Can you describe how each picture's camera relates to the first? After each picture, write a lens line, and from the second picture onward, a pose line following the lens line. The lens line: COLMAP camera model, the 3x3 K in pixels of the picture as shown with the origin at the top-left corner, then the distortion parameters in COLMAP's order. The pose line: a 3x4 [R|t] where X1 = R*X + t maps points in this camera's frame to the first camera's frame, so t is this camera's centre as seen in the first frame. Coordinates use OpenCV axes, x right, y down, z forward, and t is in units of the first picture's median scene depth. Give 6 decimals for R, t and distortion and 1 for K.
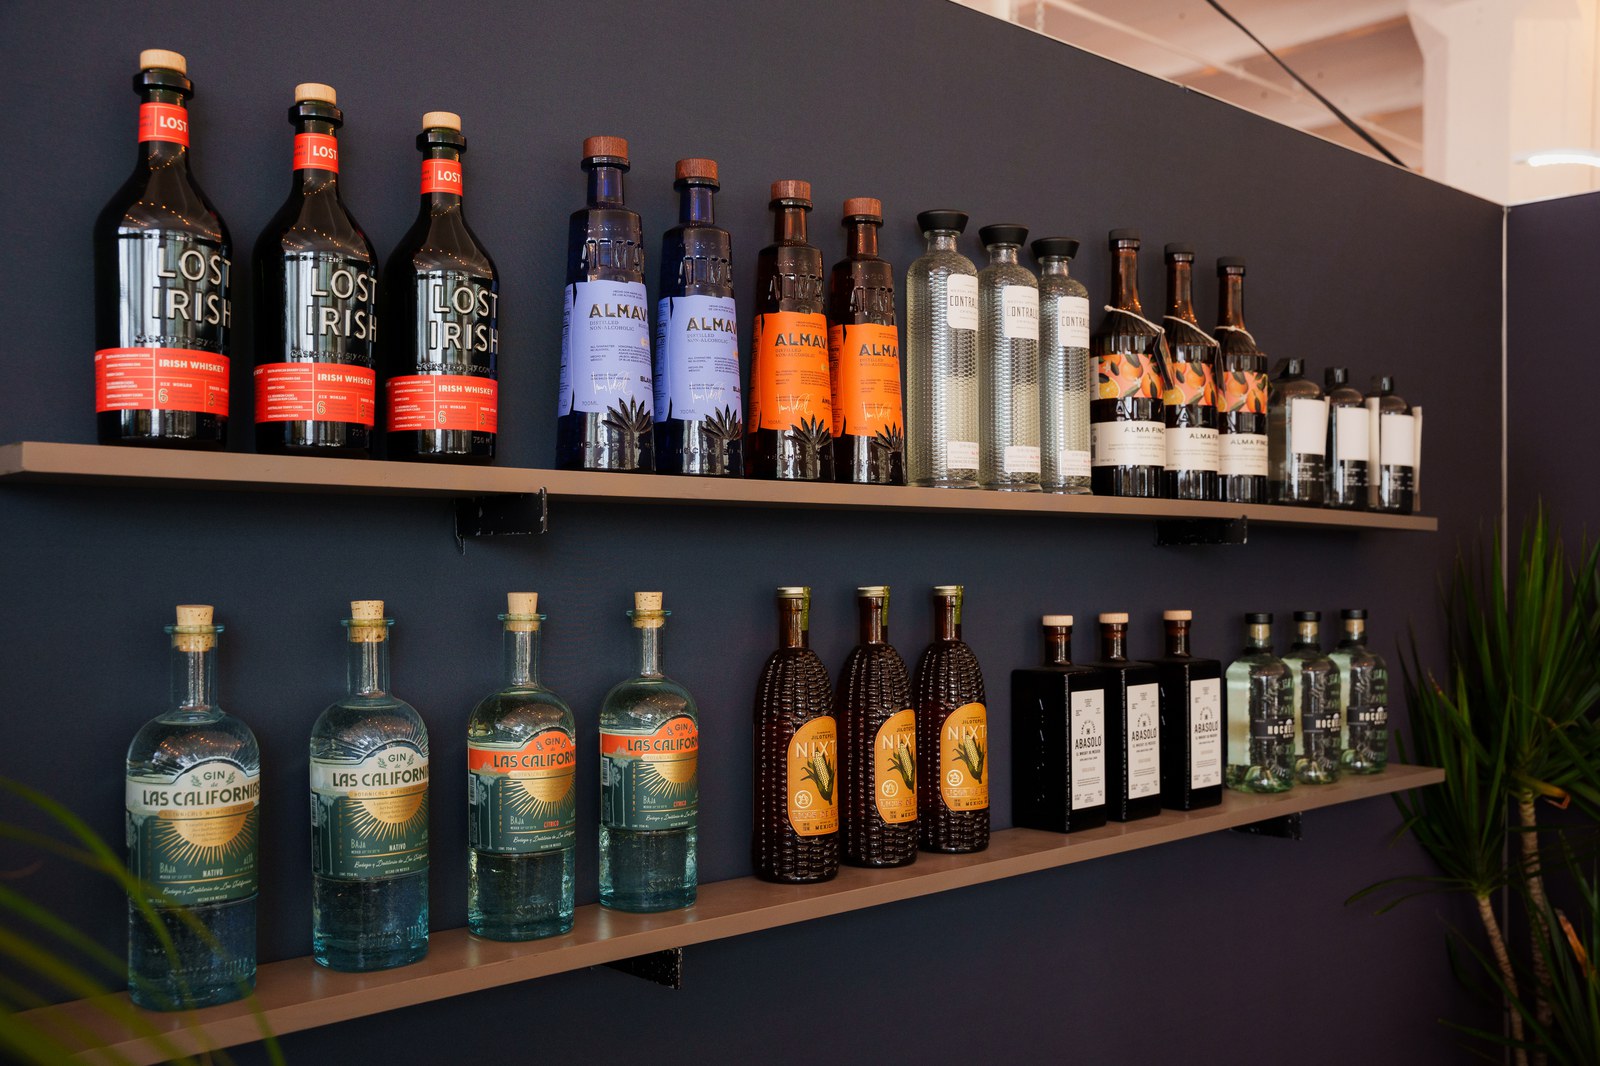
lens RADIAL K [[1596.5, 0, 828.9], [0, 1596.5, 547.7], [0, 0, 1]] dist [-0.040182, 0.000000]
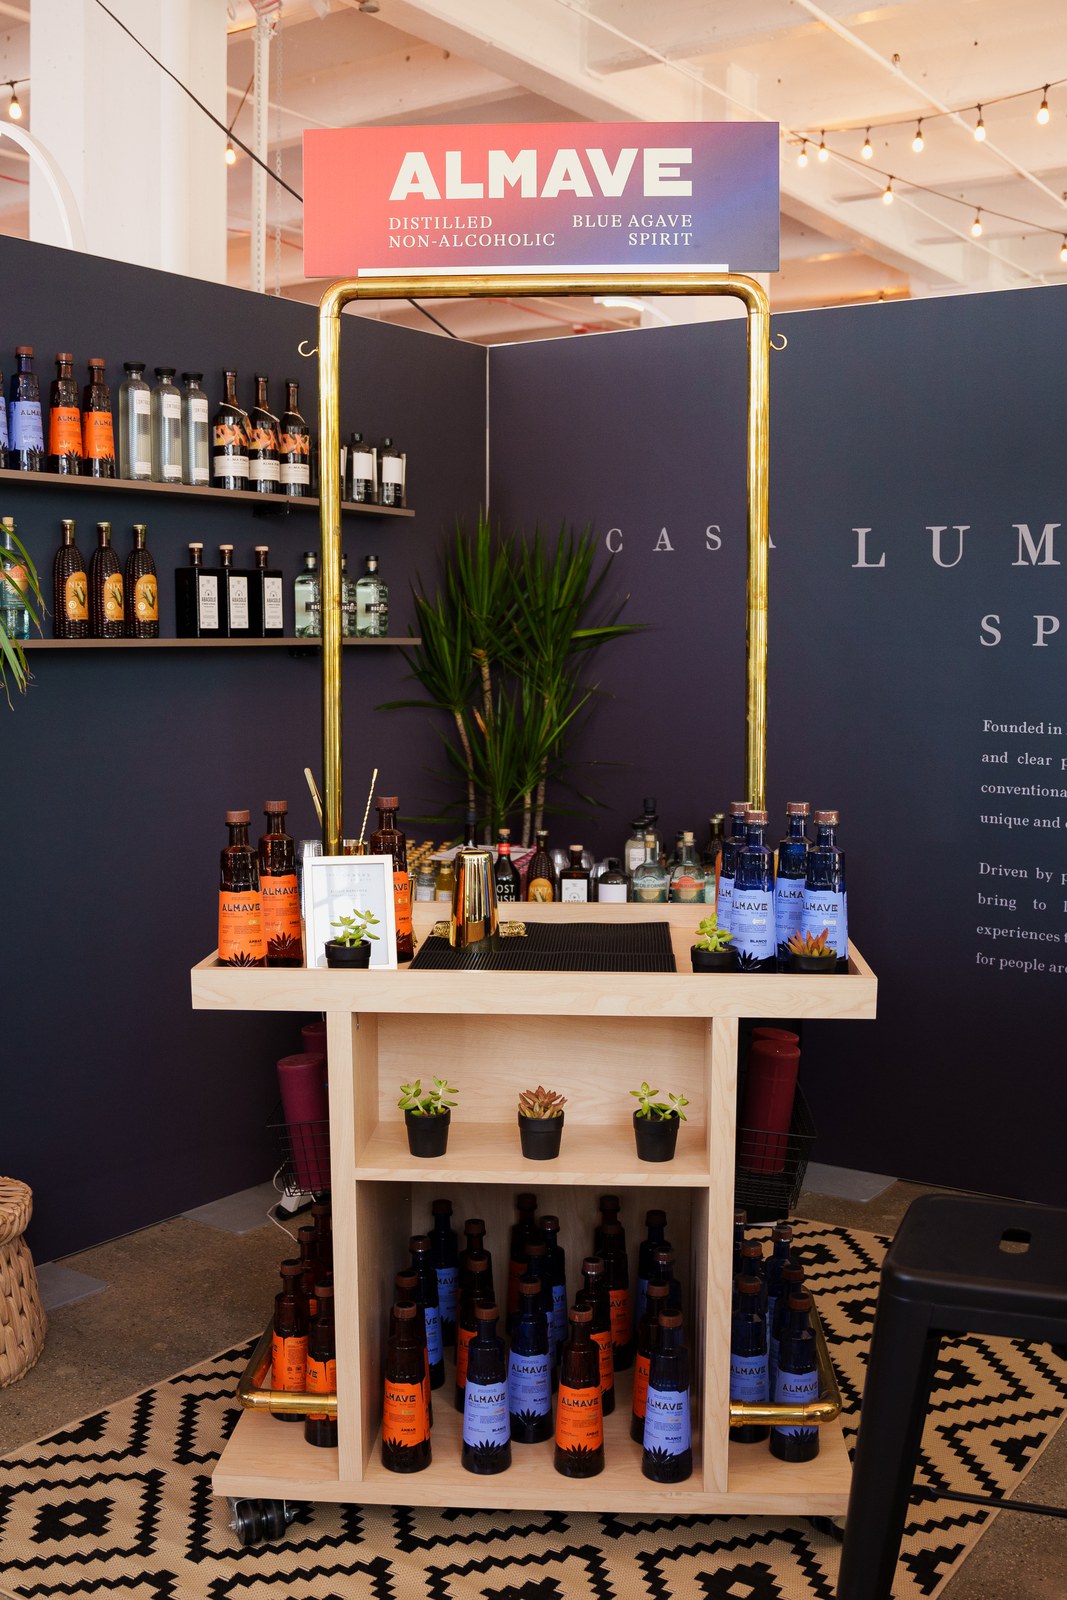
lens RADIAL K [[1689.7, 0, 543.3], [0, 1689.7, 791.8], [0, 0, 1]] dist [-0.104979, 0.000000]
pose [[0.980215, -0.017485, 0.197161, 0.172273], [-0.002372, 0.994981, 0.100031, 0.173155], [-0.197920, -0.098520, 0.975255, -1.608149]]
